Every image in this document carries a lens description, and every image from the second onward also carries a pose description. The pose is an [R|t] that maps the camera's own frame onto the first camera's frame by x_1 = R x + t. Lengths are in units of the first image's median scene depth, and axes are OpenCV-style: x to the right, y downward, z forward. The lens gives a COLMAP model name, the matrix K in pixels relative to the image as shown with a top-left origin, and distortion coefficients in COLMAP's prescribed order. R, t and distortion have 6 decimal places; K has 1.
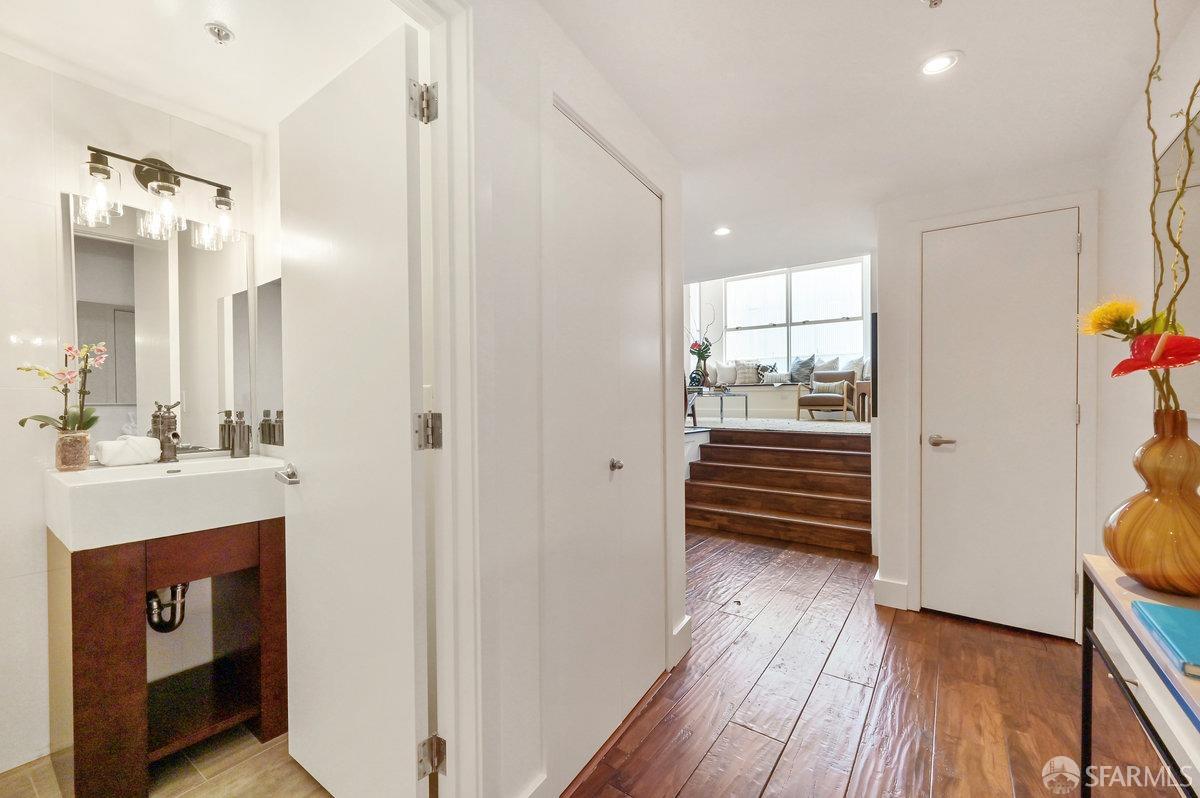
lens RADIAL K [[481.4, 0, 597.4], [0, 481.4, 400.8], [0, 0, 1]] dist [0.000090, 0.000215]
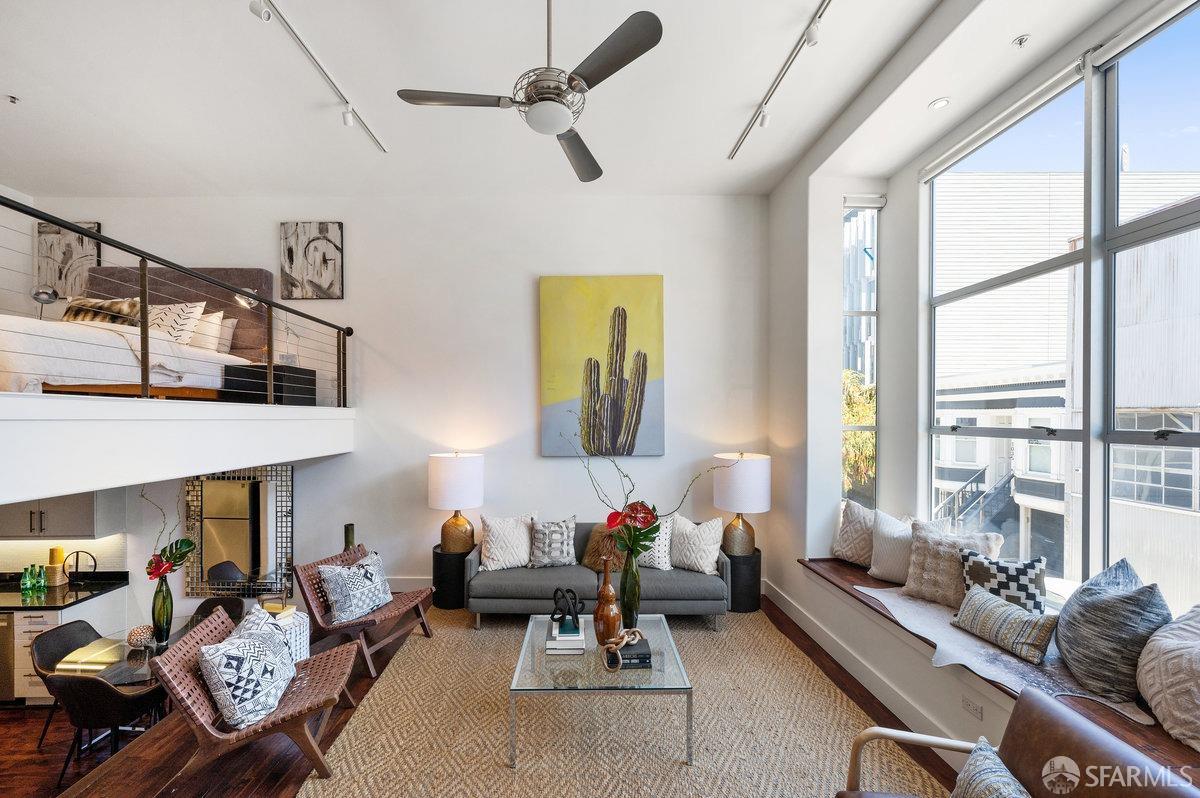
lens RADIAL K [[485.4, 0, 594.6], [0, 485.4, 421.1], [0, 0, 1]] dist [0.000694, 0.000248]
pose [[0.626440, 0.009422, -0.779412, 0.539539], [-0.004668, 0.999954, 0.008336, -0.208835], [0.779455, -0.001584, 0.626456, 0.731397]]
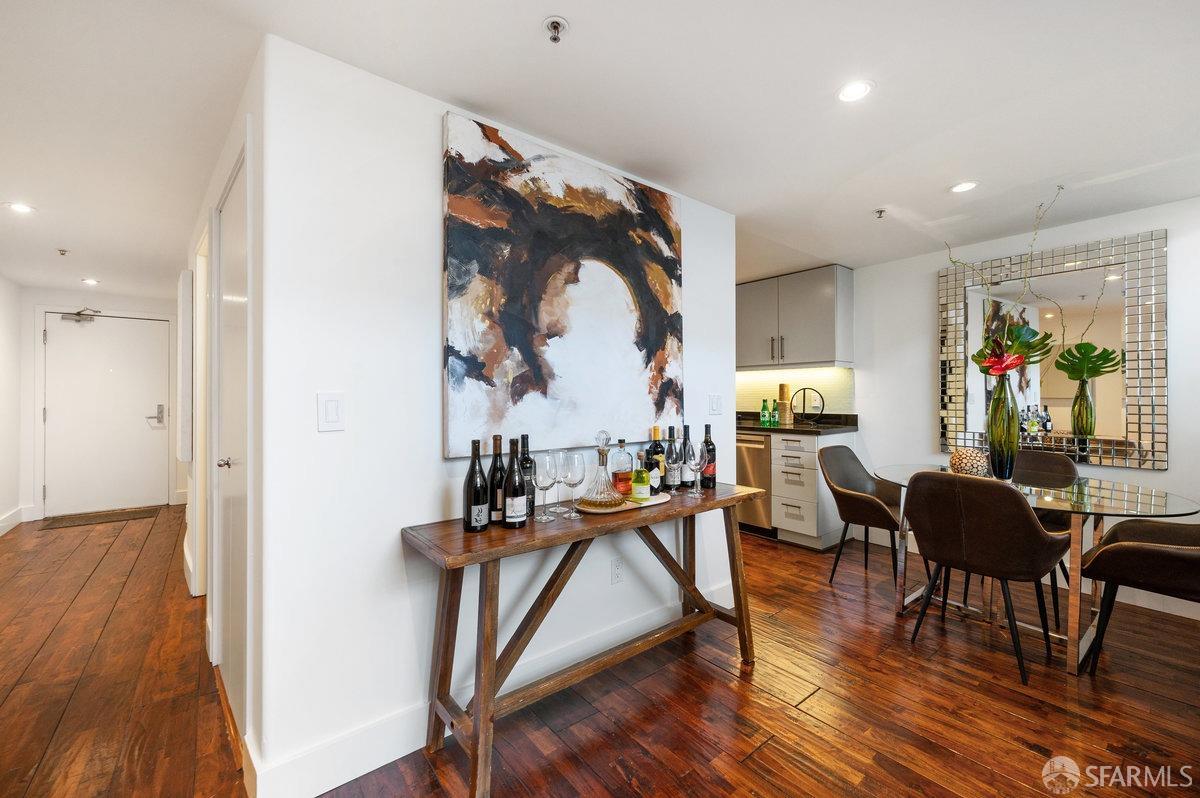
lens RADIAL K [[481.4, 0, 597.4], [0, 481.4, 400.8], [0, 0, 1]] dist [0.000090, 0.000215]
pose [[-0.258916, 0.011615, -0.965830, 0.208680], [0.001214, 0.999931, 0.011700, -0.005110], [0.965899, 0.001857, -0.258912, 0.492558]]
